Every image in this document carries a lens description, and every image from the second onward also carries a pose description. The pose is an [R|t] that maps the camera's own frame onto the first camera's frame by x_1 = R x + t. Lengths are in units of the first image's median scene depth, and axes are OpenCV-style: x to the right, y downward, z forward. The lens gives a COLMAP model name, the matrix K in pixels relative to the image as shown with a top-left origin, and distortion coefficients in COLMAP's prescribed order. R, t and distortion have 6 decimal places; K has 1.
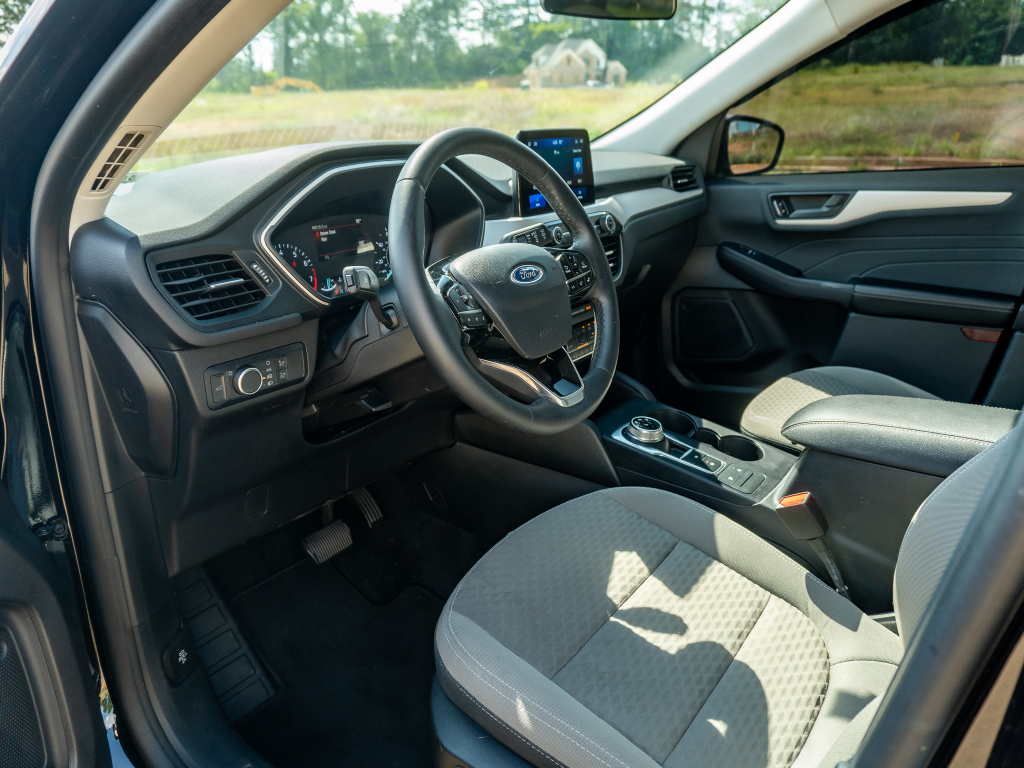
lens RADIAL K [[764.7, 0, 513.6], [0, 764.7, 378.8], [0, 0, 1]] dist [-0.023266, 0.004468]
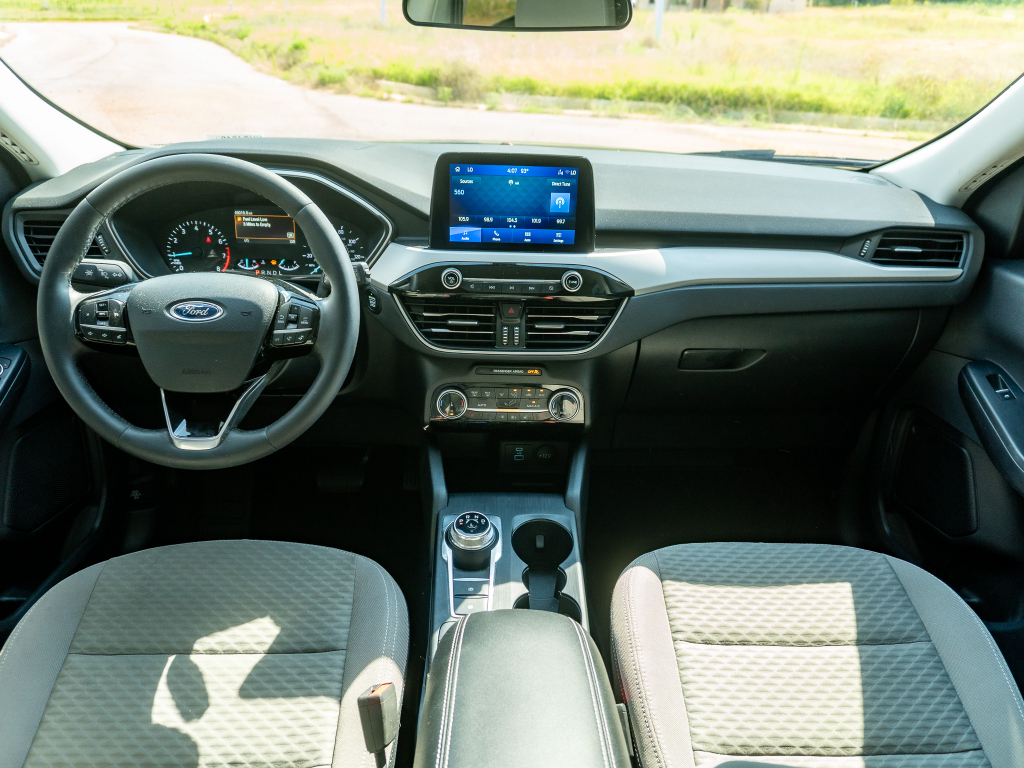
lens RADIAL K [[764.7, 0, 515.7], [0, 764.7, 383.3], [0, 0, 1]] dist [-0.023266, 0.004468]
pose [[0.615963, 0.378473, -0.690904, 0.717606], [-0.299668, 0.923670, 0.238816, -0.296900], [0.728552, 0.059939, 0.682363, 0.456307]]
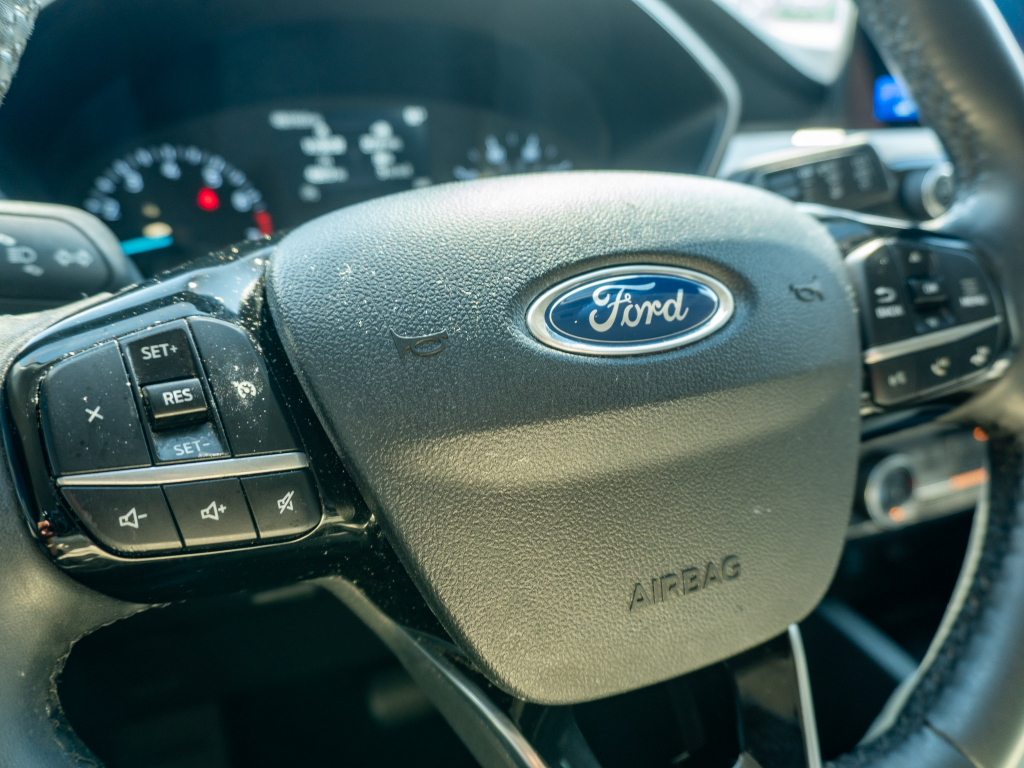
lens RADIAL K [[764.7, 0, 513.2], [0, 764.7, 402.6], [0, 0, 1]] dist [-0.023266, 0.004468]
pose [[0.861499, 0.201864, -0.465909, 0.067949], [-0.171131, 0.979325, 0.107877, -0.092538], [0.478052, -0.013204, 0.878232, 0.571028]]
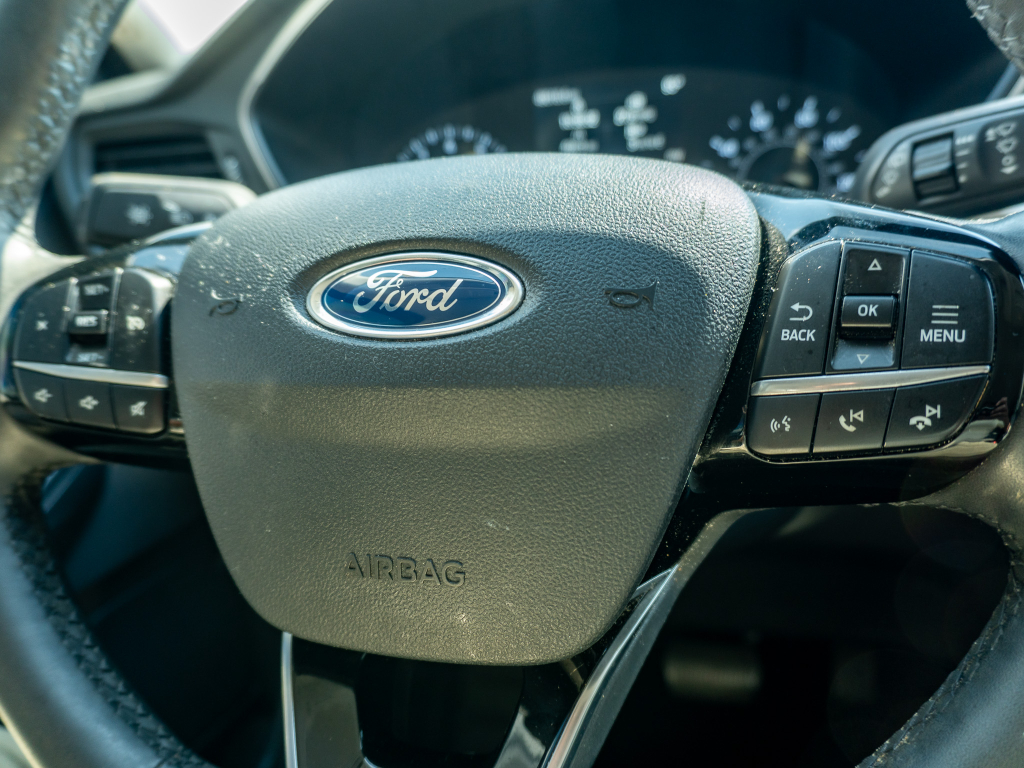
lens RADIAL K [[764.7, 0, 519.5], [0, 764.7, 393.3], [0, 0, 1]] dist [-0.023266, 0.004468]
pose [[0.349260, 0.339309, -0.873434, 0.167027], [-0.217865, 0.935994, 0.276495, -0.128757], [0.911346, 0.093722, 0.400829, 0.680881]]
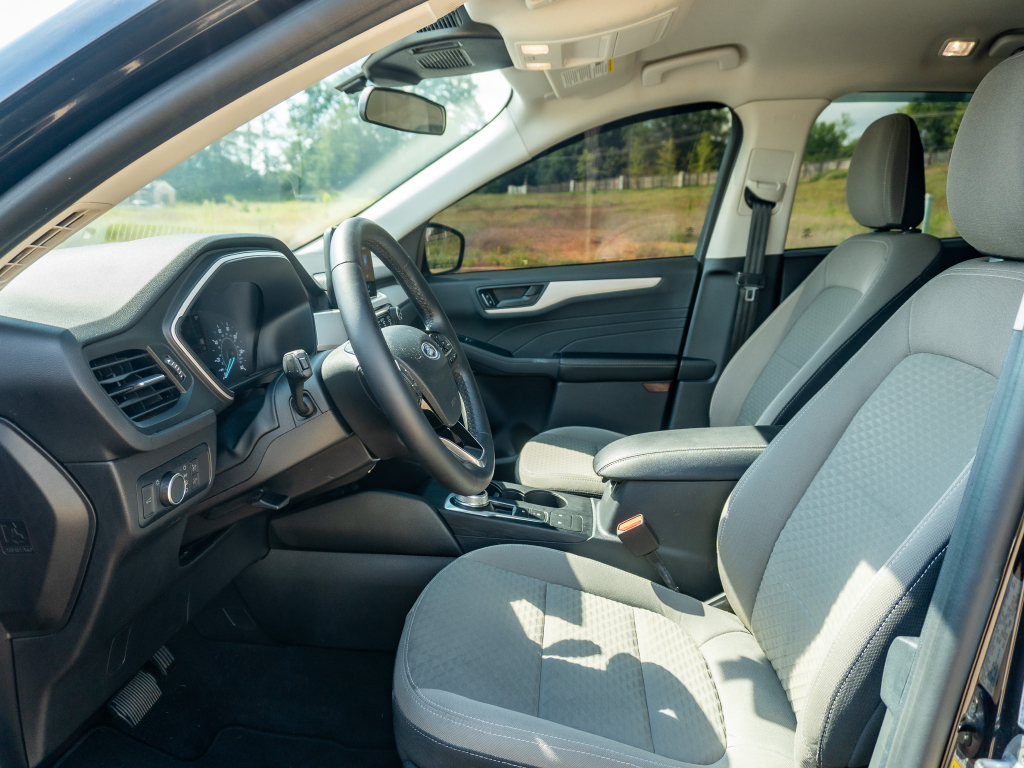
lens RADIAL K [[764.7, 0, 507.6], [0, 764.7, 383.3], [0, 0, 1]] dist [-0.023266, 0.004468]
pose [[0.857807, -0.094689, 0.505174, -0.312857], [0.164725, 0.981686, -0.095703, 0.021190], [-0.486860, 0.165310, 0.857695, 0.025434]]
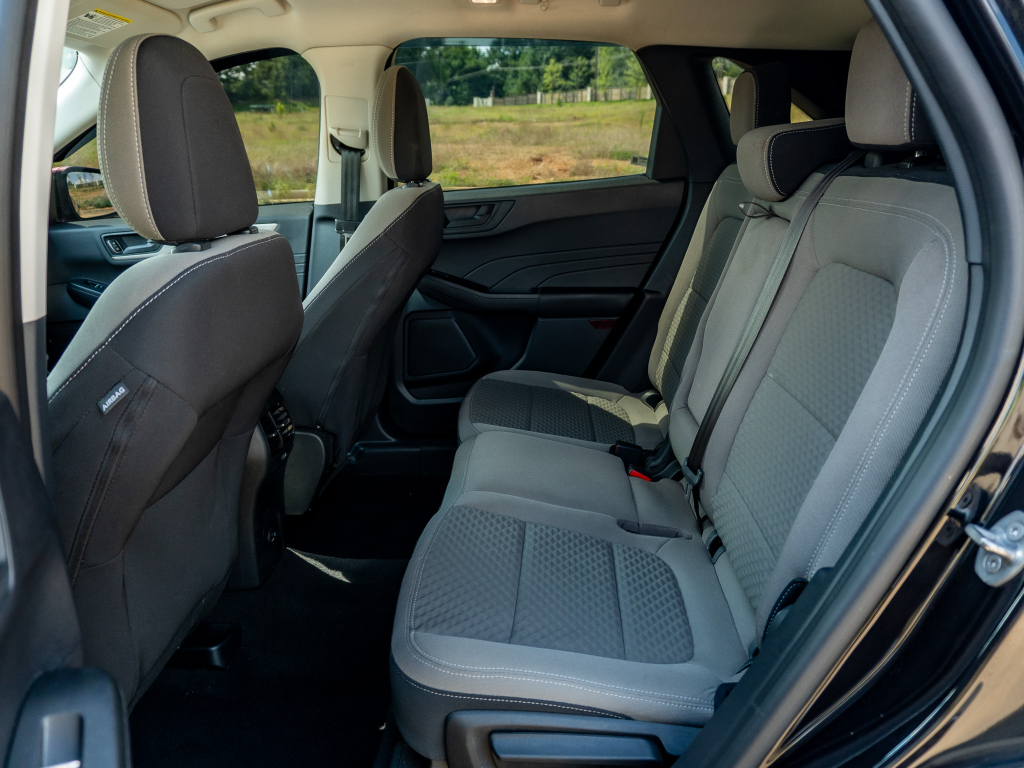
lens RADIAL K [[764.7, 0, 516.2], [0, 764.7, 385.0], [0, 0, 1]] dist [-0.023266, 0.004468]
pose [[0.833702, -0.158383, 0.529013, 0.308629], [0.175272, 0.984346, 0.018486, 0.100474], [-0.523660, 0.077310, 0.848412, -0.410160]]
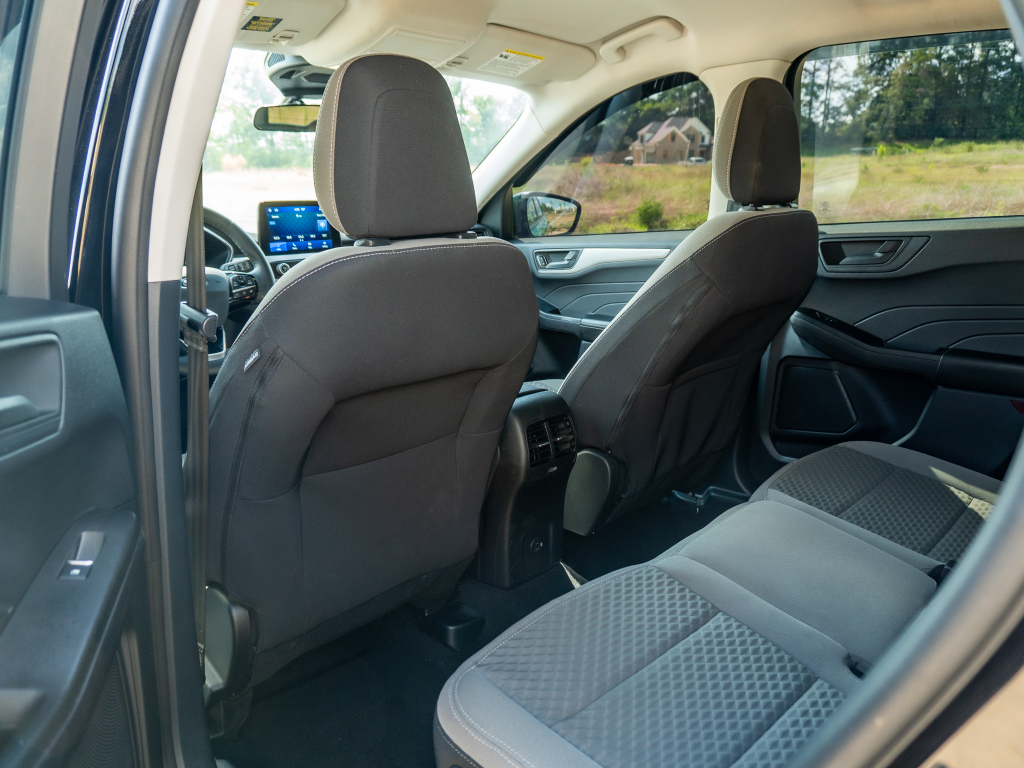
lens RADIAL K [[764.7, 0, 510.7], [0, 764.7, 387.7], [0, 0, 1]] dist [-0.023266, 0.004468]
pose [[0.990684, 0.041203, -0.129795, 0.684685], [-0.051215, 0.995885, -0.074766, 0.131751], [0.126181, 0.080717, 0.988718, -0.405501]]
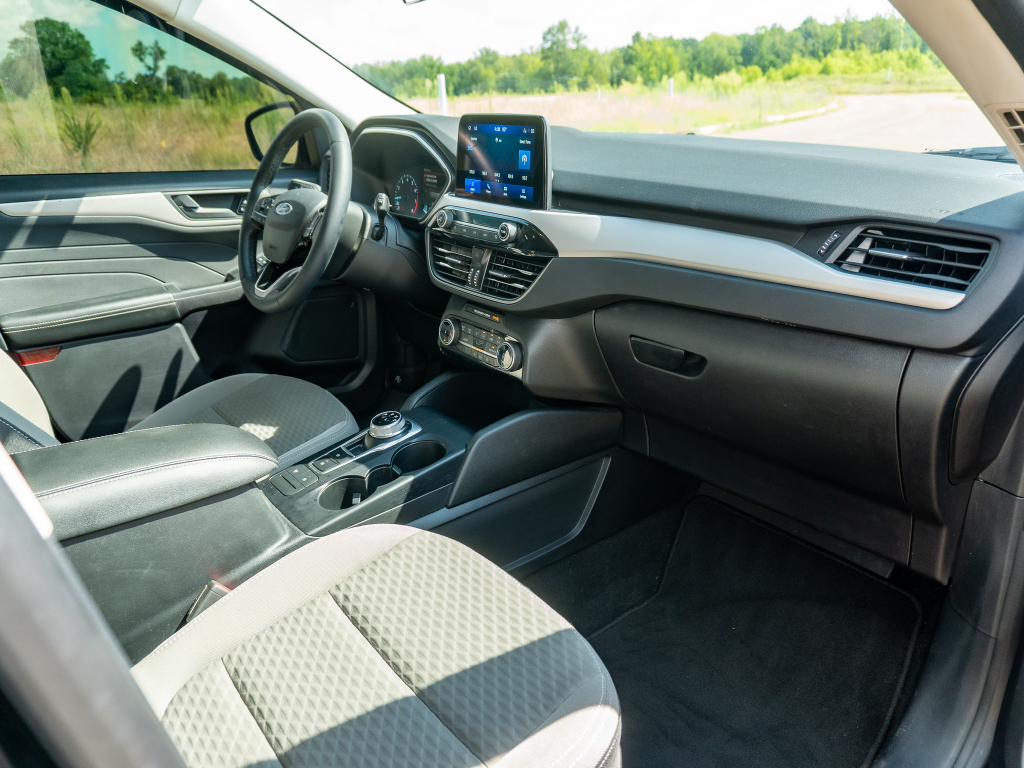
lens RADIAL K [[764.7, 0, 511.6], [0, 764.7, 390.4], [0, 0, 1]] dist [-0.023266, 0.004468]
pose [[-0.275681, 0.381984, -0.882093, 0.985468], [-0.284369, 0.844170, 0.454436, -0.468516], [0.918223, 0.376119, -0.124097, 1.254678]]
